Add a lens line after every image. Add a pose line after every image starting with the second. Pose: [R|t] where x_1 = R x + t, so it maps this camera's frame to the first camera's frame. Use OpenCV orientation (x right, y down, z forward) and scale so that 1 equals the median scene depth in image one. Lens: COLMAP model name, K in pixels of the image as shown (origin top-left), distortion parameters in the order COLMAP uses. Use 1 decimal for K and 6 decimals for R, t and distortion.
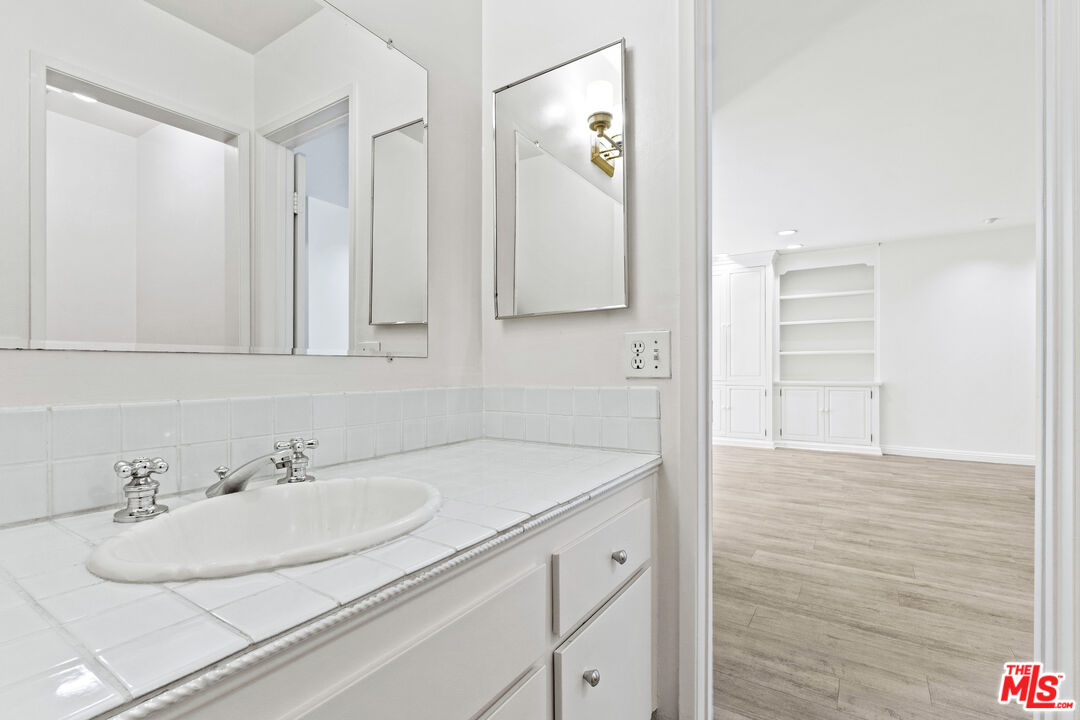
lens RADIAL K [[493.2, 0, 540.6], [0, 493.2, 363.9], [0, 0, 1]] dist [0.000367, -0.000416]
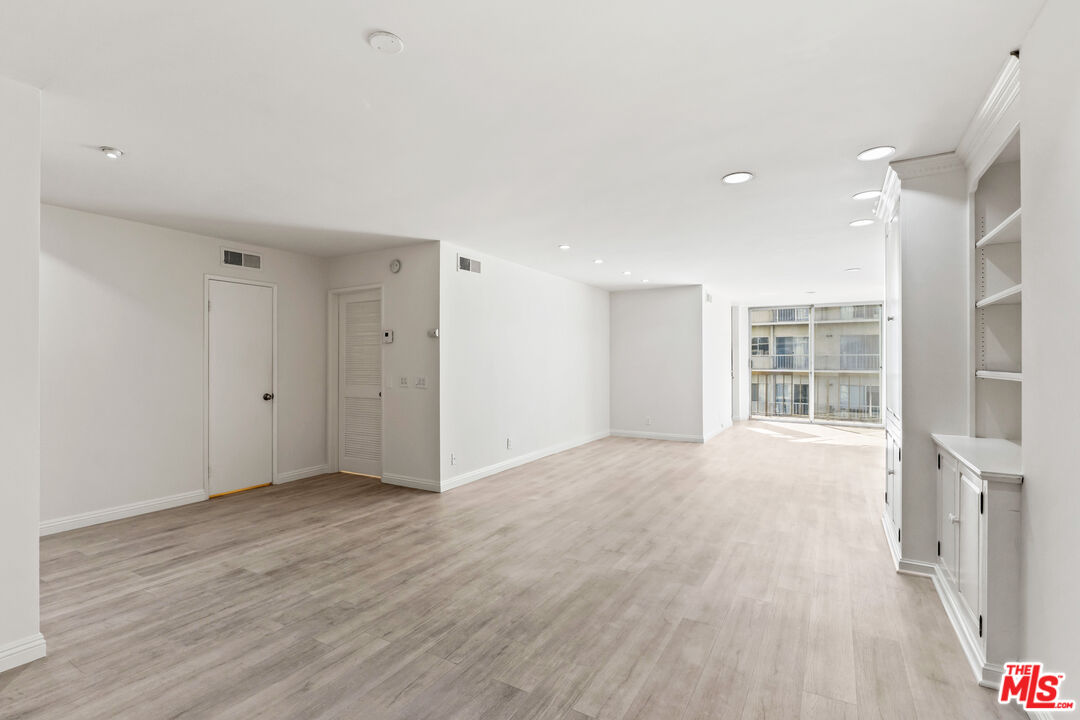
lens RADIAL K [[493.2, 0, 539.2], [0, 493.2, 363.5], [0, 0, 1]] dist [0.000367, -0.000416]
pose [[0.033995, -0.006035, -0.999404, 1.923710], [0.008722, 0.999945, -0.005742, -0.057681], [0.999384, -0.008521, 0.034046, 1.313394]]
